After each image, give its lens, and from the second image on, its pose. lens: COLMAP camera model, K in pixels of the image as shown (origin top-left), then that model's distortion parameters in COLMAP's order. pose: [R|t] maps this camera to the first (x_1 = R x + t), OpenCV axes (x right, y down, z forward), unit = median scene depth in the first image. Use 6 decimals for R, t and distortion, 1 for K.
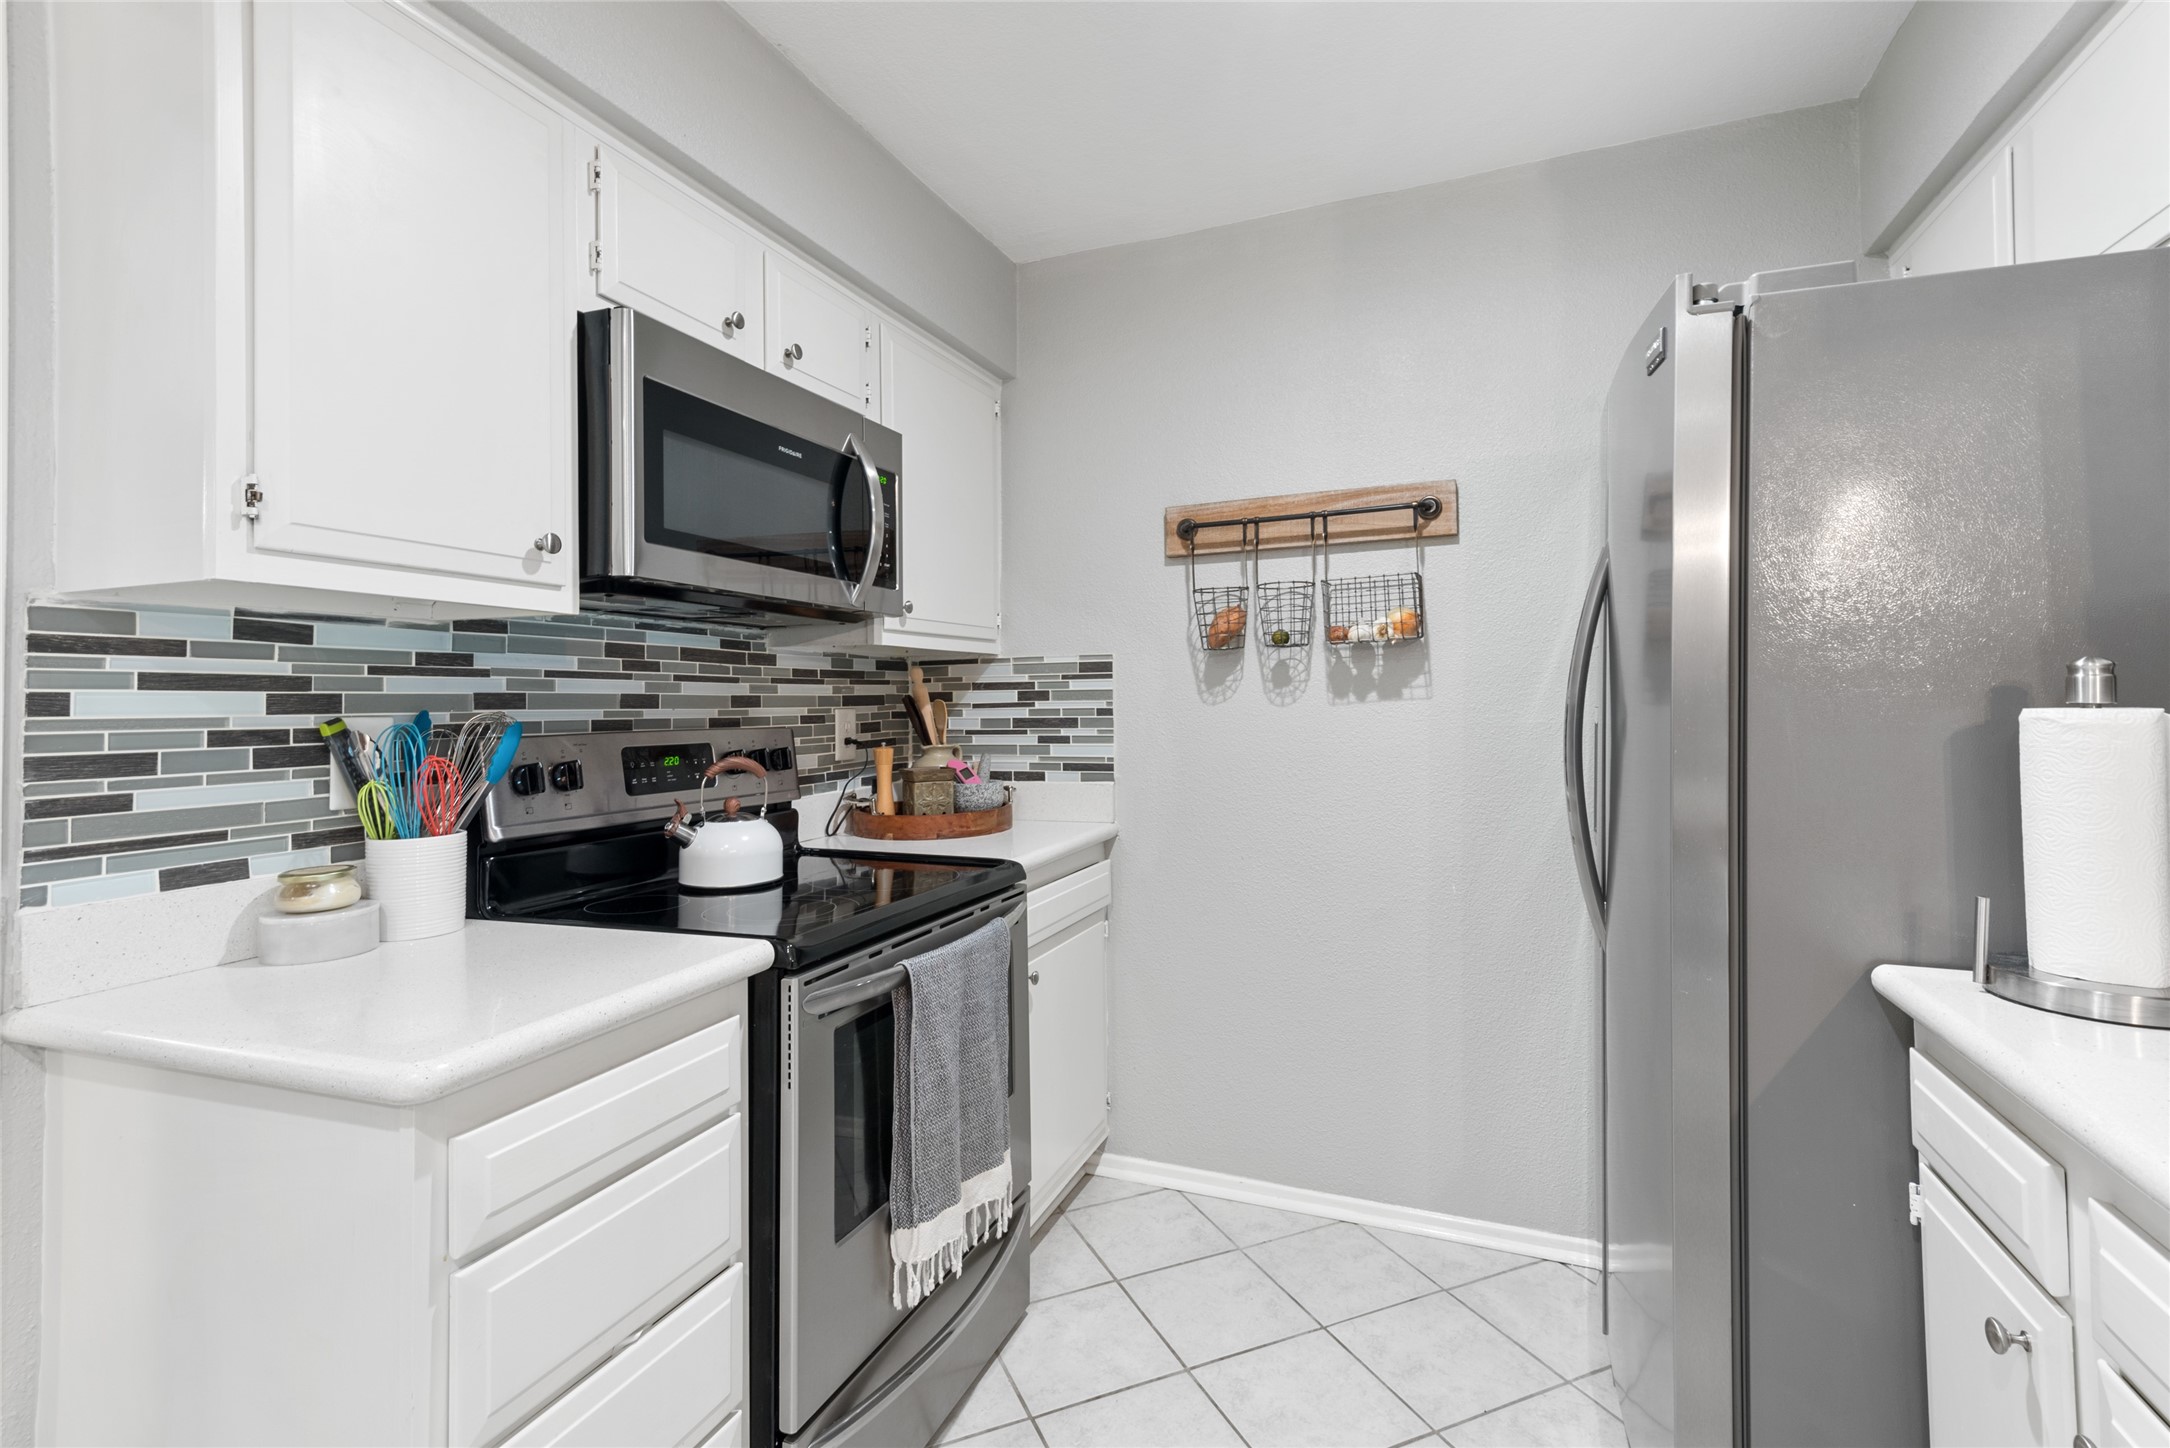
lens RADIAL K [[995.2, 0, 1103.7], [0, 995.2, 726.0], [0, 0, 1]] dist [0.019275, -0.000170]
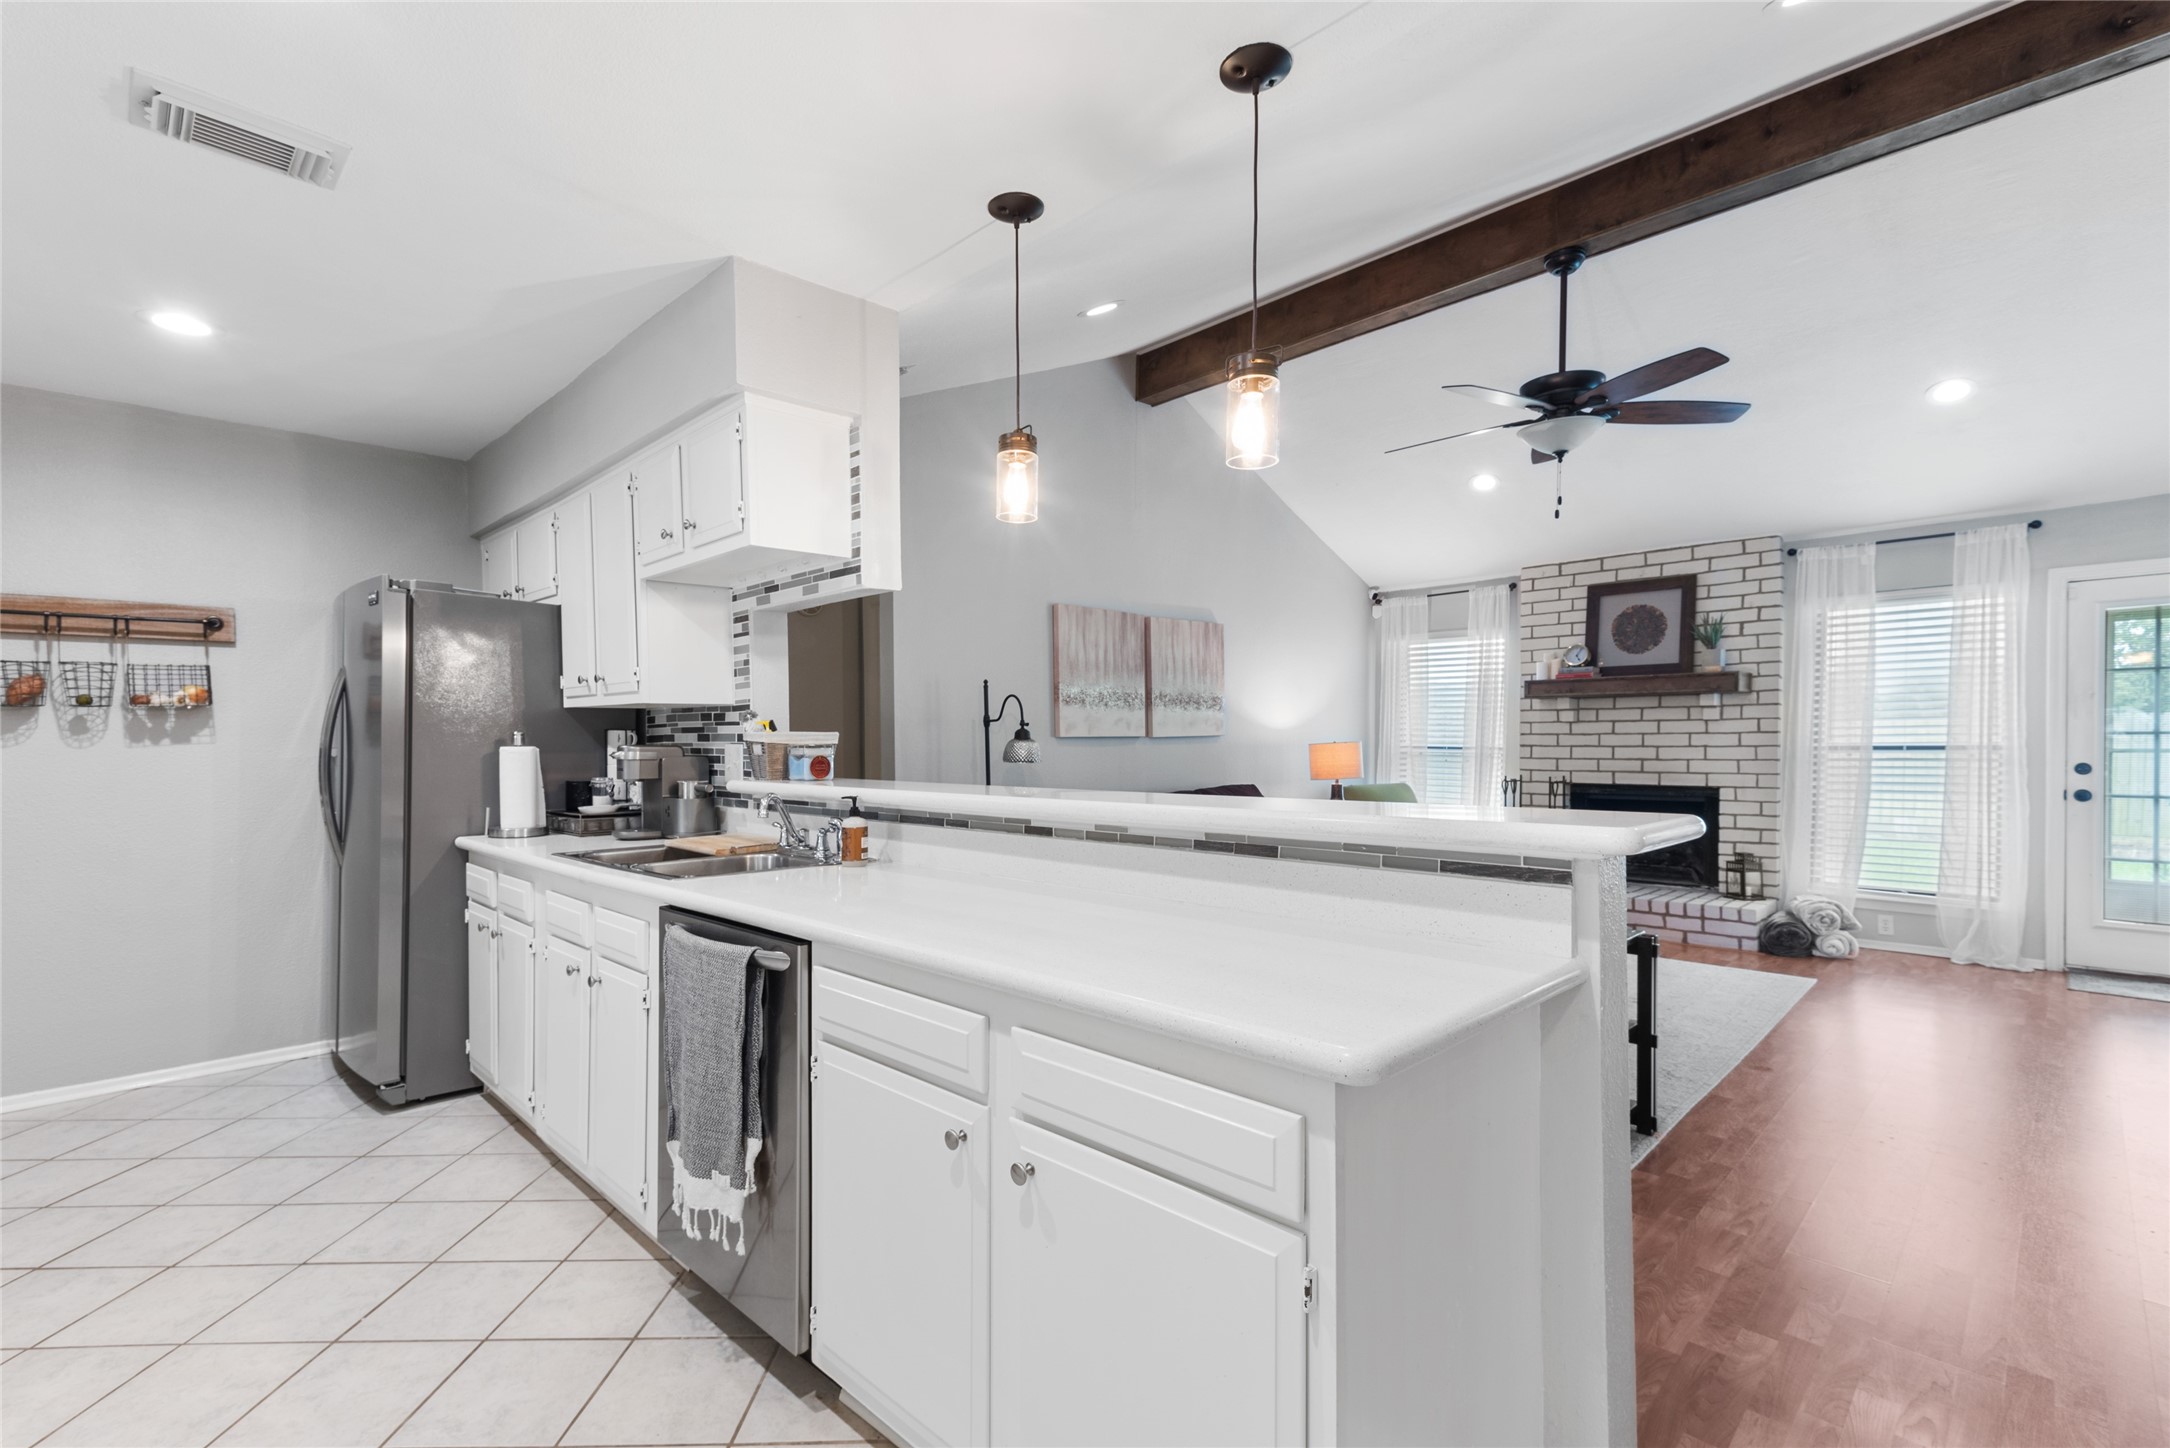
lens RADIAL K [[995.2, 0, 1103.7], [0, 995.2, 726.0], [0, 0, 1]] dist [0.019275, -0.000170]
pose [[0.415391, 0.024366, 0.909316, -0.550880], [0.022363, 0.999065, -0.036987, 0.036204], [-0.909368, 0.035699, 0.414458, -0.959658]]
